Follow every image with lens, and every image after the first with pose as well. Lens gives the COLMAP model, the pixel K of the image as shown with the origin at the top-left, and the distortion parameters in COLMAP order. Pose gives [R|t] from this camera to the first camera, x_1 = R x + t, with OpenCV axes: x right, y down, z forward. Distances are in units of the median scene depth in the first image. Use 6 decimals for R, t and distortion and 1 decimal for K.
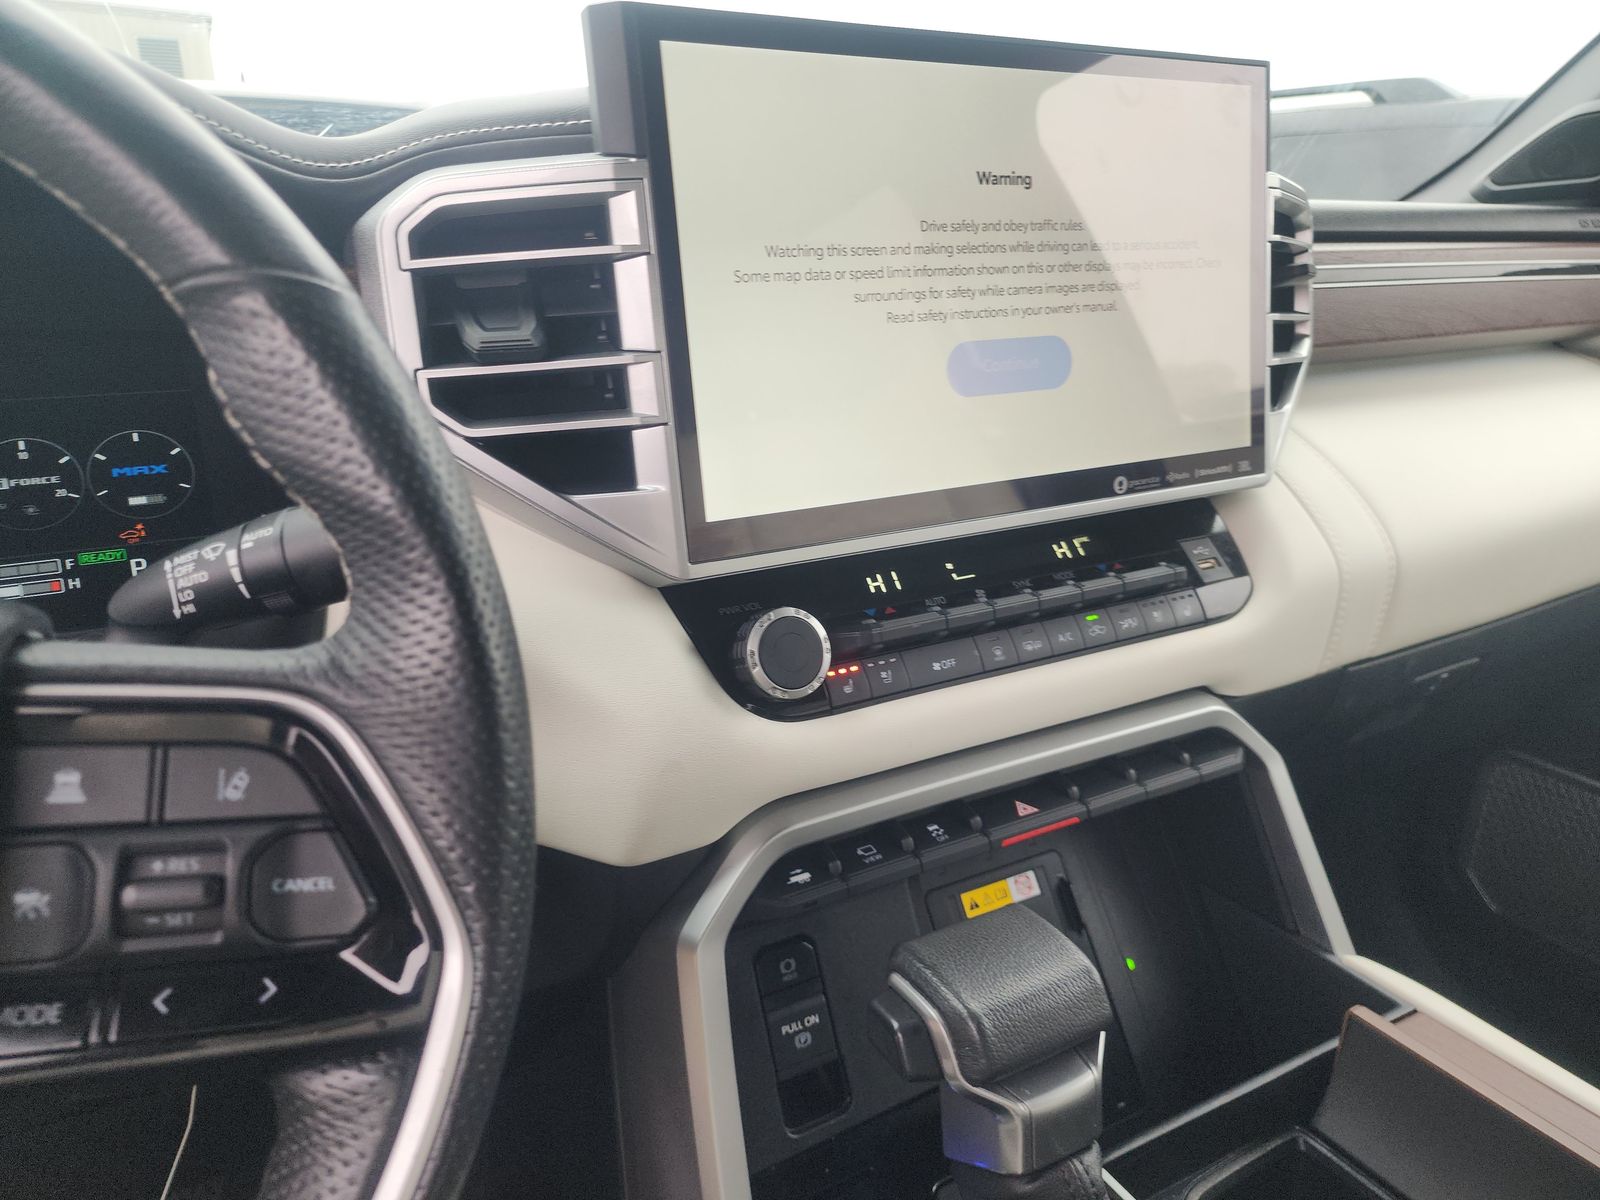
lens RADIAL K [[1065.4, 0, 742.1], [0, 1065.4, 600.8], [0, 0, 1]] dist [0.056430, -0.003024]
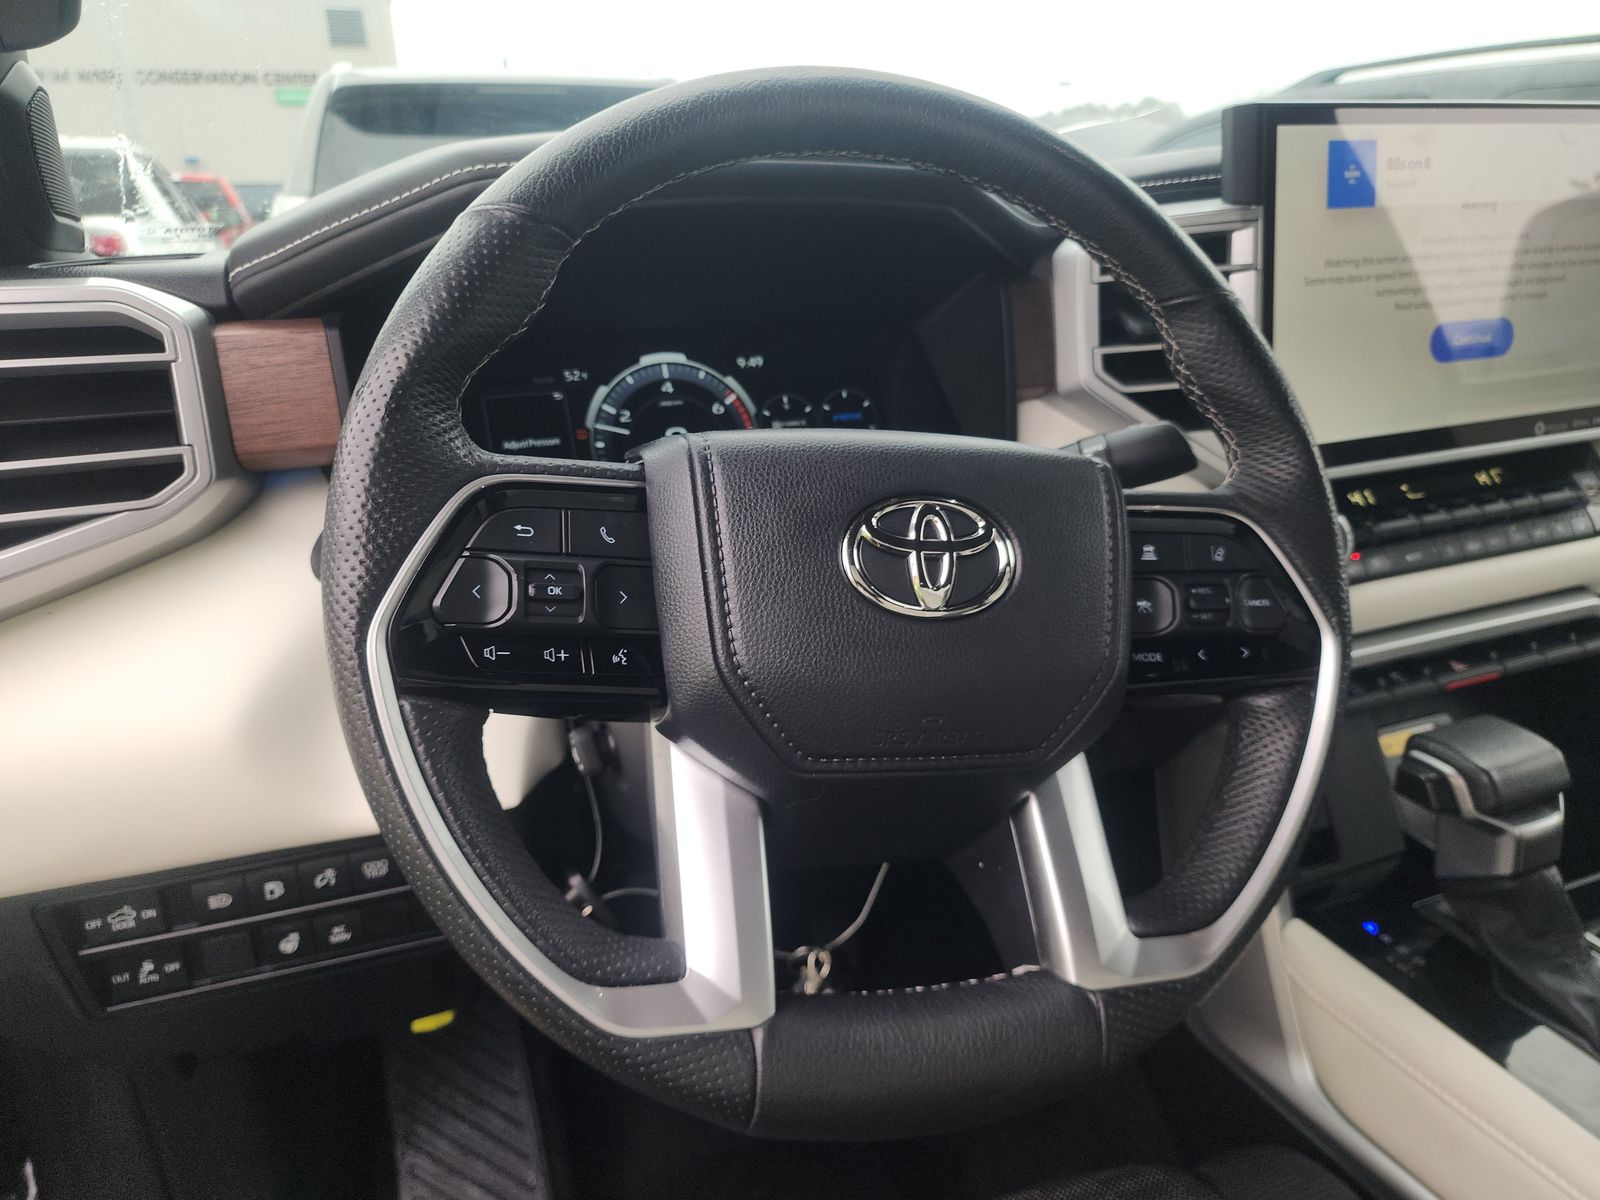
lens RADIAL K [[1062.1, 0, 800.0], [0, 1062.1, 600.0], [0, 0, 1]] dist [0.039692, -0.005717]
pose [[0.995931, 0.020976, -0.087639, -0.498108], [-0.017689, 0.999117, 0.038118, 0.079131], [0.088361, -0.036412, 0.995423, -0.483463]]
